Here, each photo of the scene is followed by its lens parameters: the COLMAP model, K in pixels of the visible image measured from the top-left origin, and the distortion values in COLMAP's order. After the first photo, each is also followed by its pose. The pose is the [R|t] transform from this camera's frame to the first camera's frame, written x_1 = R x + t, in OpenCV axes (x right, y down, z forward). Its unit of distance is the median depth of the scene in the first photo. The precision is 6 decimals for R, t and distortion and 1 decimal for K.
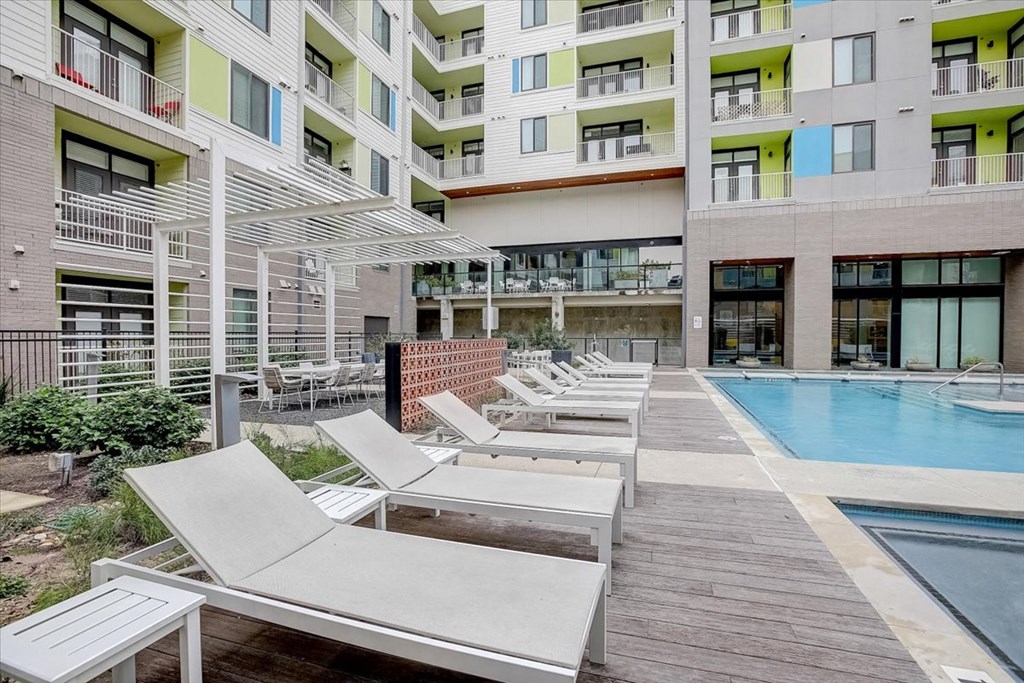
lens RADIAL K [[468.4, 0, 496.3], [0, 468.4, 340.6], [0, 0, 1]] dist [-0.045232, 0.014142]
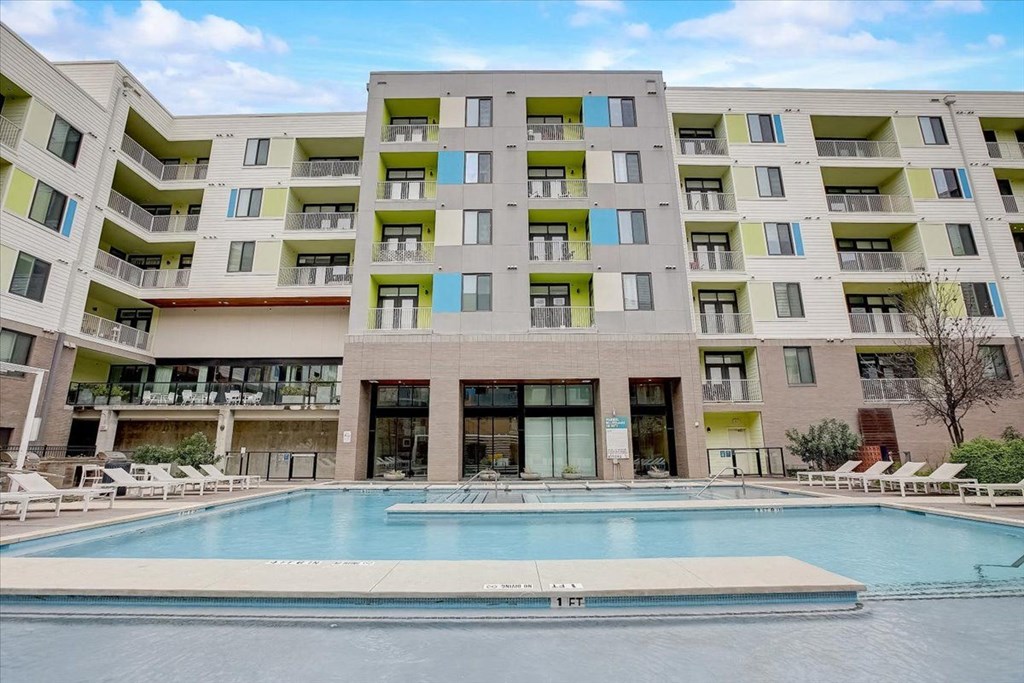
lens RADIAL K [[468.4, 0, 516.8], [0, 468.4, 335.0], [0, 0, 1]] dist [-0.045232, 0.014142]
pose [[0.951676, 0.066209, 0.299882, 0.414036], [0.010901, 0.968585, -0.248444, 0.002922], [-0.306910, 0.239707, 0.921057, -0.138944]]
